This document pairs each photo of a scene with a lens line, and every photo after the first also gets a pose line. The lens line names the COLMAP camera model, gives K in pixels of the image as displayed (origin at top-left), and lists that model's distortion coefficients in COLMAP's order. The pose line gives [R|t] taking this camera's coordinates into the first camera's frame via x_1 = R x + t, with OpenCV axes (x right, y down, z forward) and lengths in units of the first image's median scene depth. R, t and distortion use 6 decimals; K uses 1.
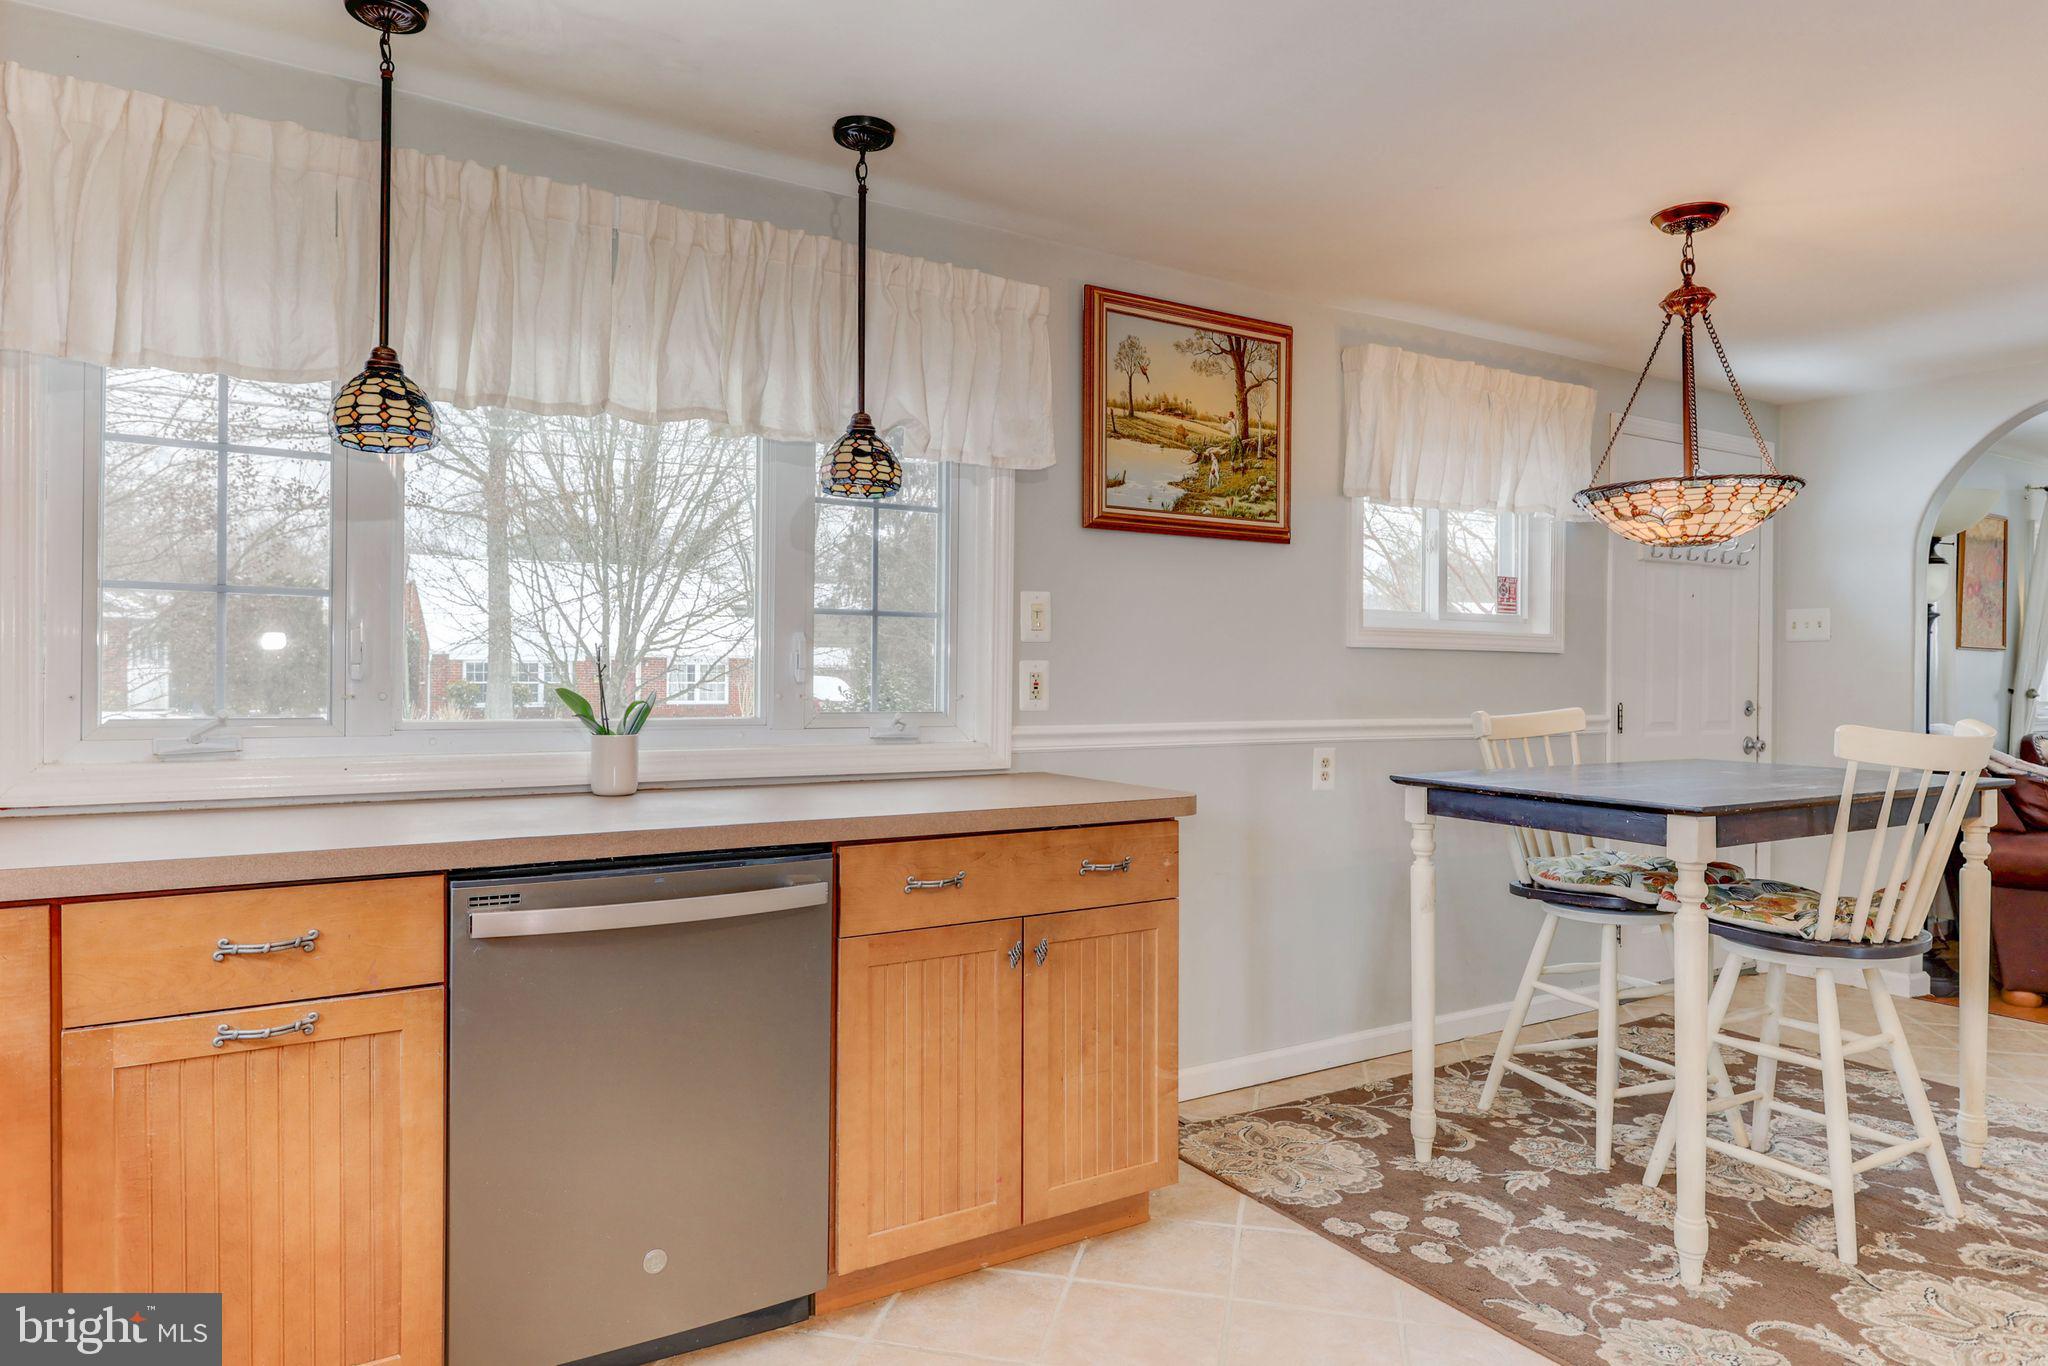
lens RADIAL K [[1206.1, 0, 1024.0], [0, 1206.1, 683.0], [0, 0, 1]] dist [0.003722, -0.002525]
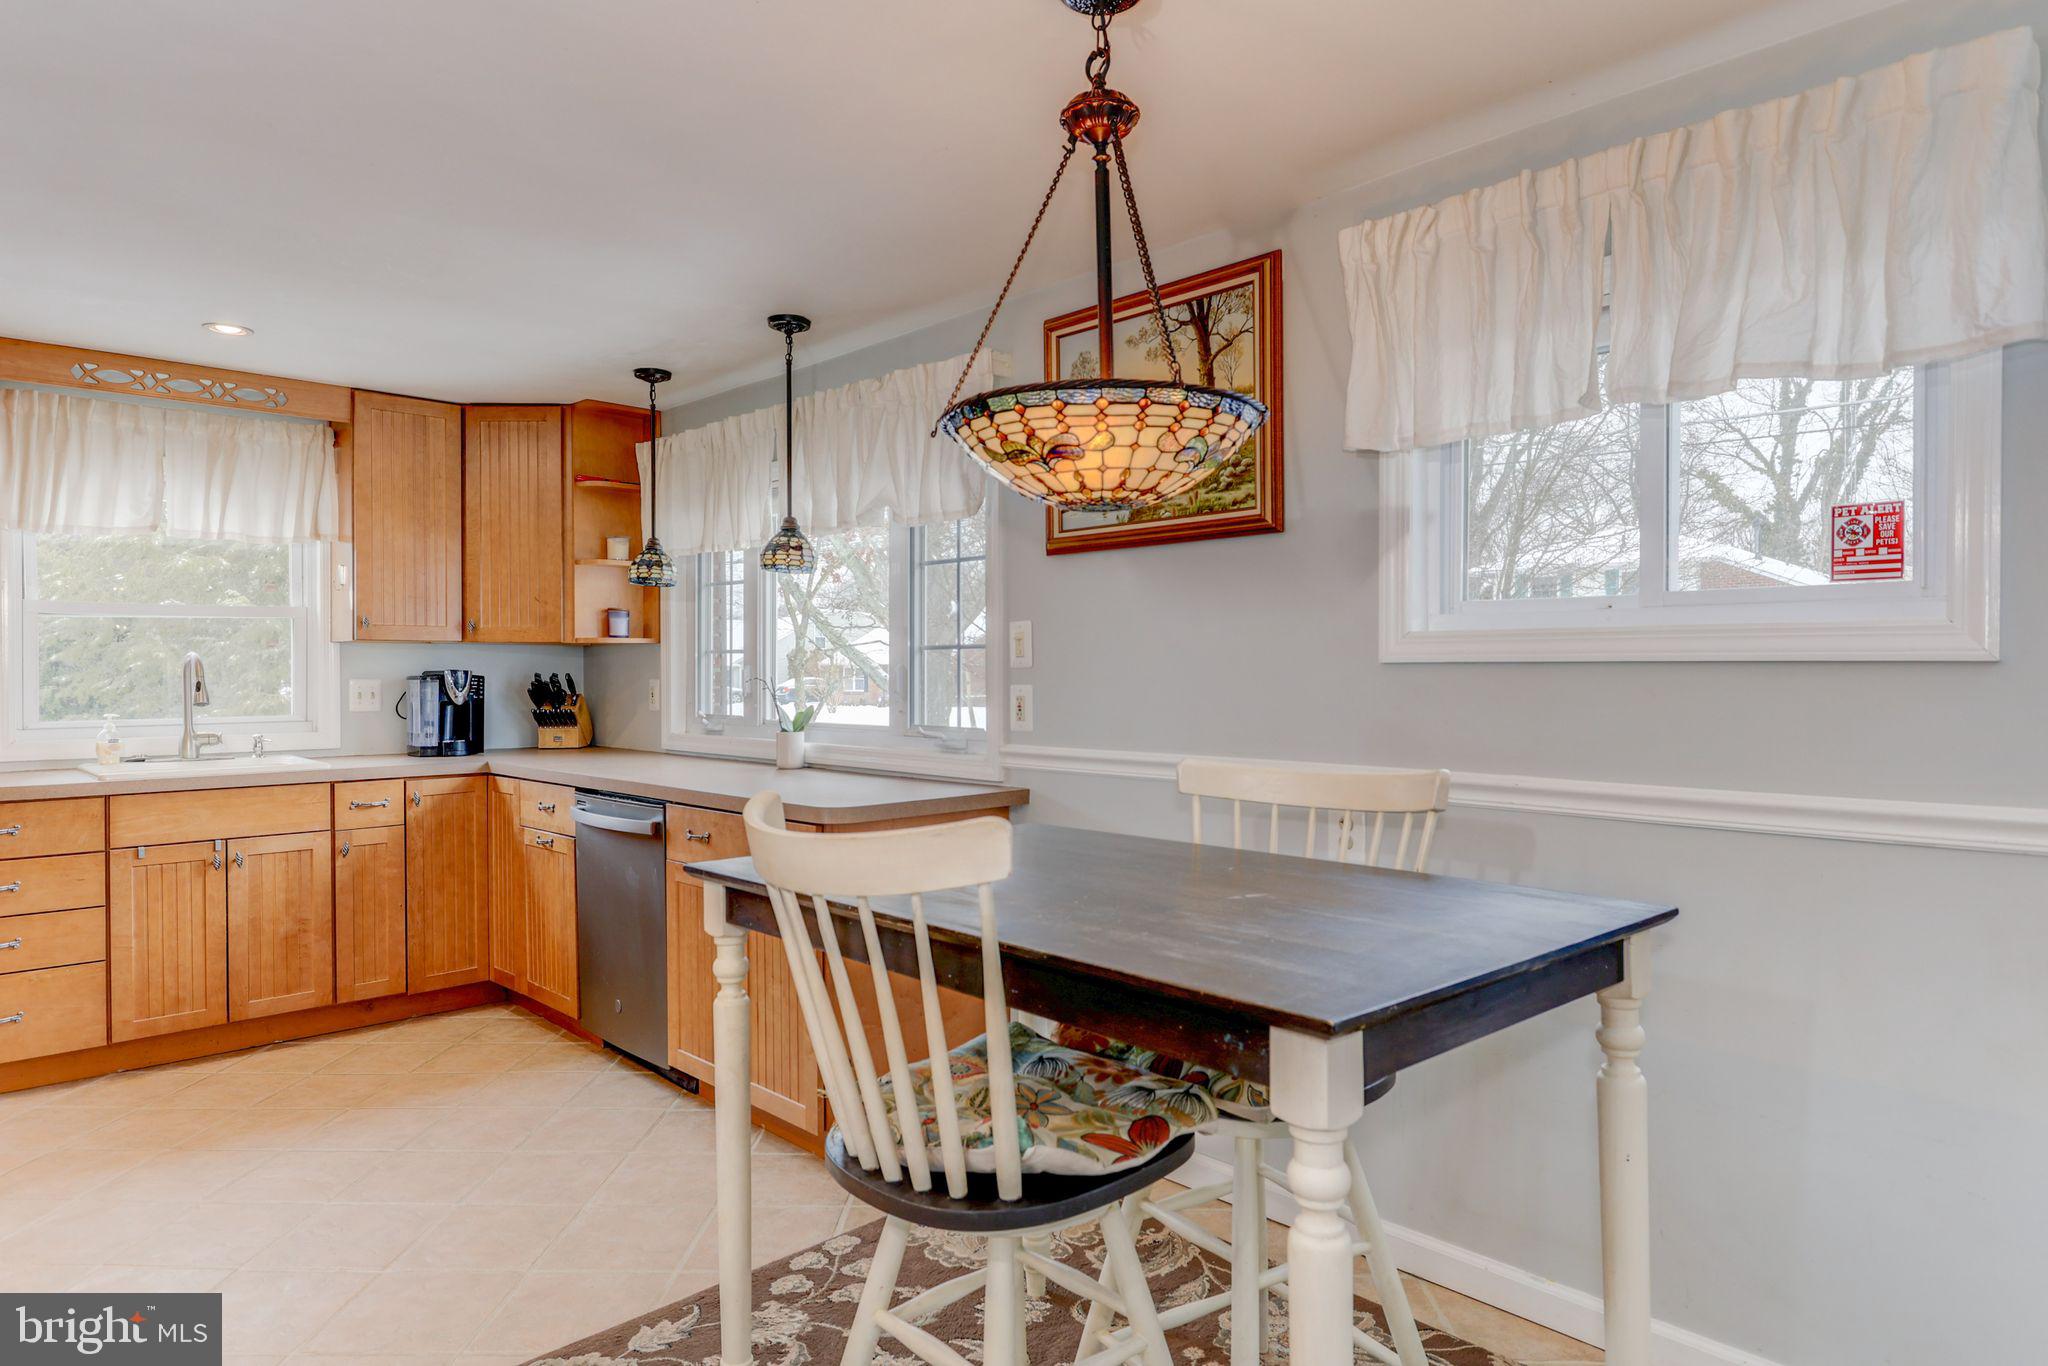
lens RADIAL K [[1206.1, 0, 1024.0], [0, 1206.1, 683.0], [0, 0, 1]] dist [0.003722, -0.002525]
pose [[0.217053, 0.001318, -0.976159, 1.056981], [-0.004023, 0.999992, 0.000455, -0.020426], [0.976152, 0.003828, 0.217057, 0.758461]]
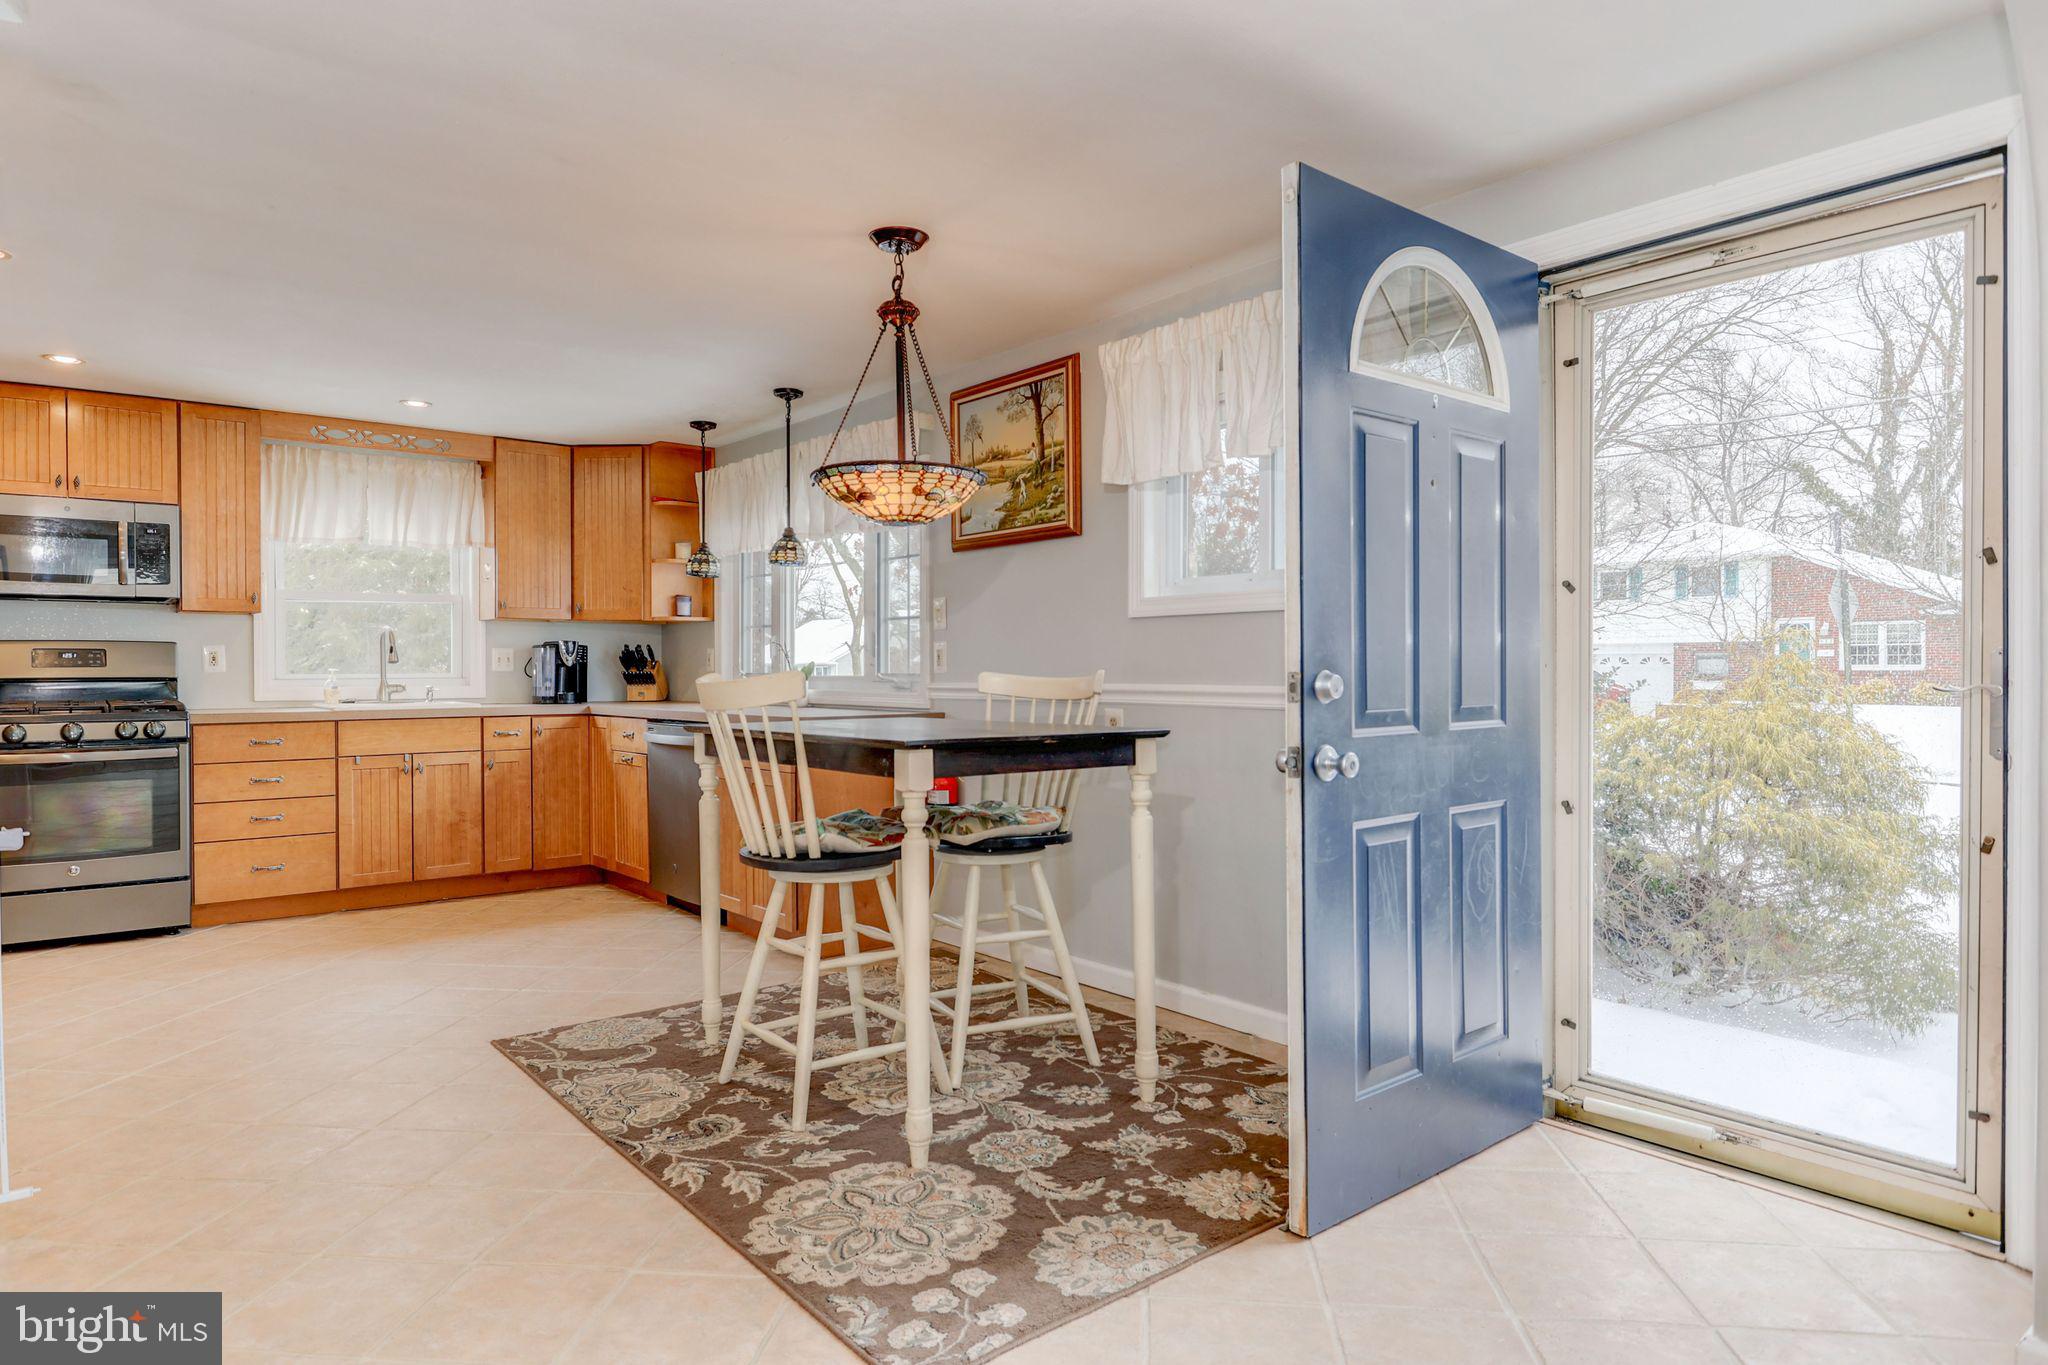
lens RADIAL K [[1199.1, 0, 1024.0], [0, 1199.1, 682.5], [0, 0, 1]] dist [0.006927, -0.002407]
pose [[0.136536, 0.000754, -0.990635, 1.561829], [-0.004486, 0.999990, 0.000143, 0.034219], [0.990625, 0.004425, 0.136538, 0.884934]]
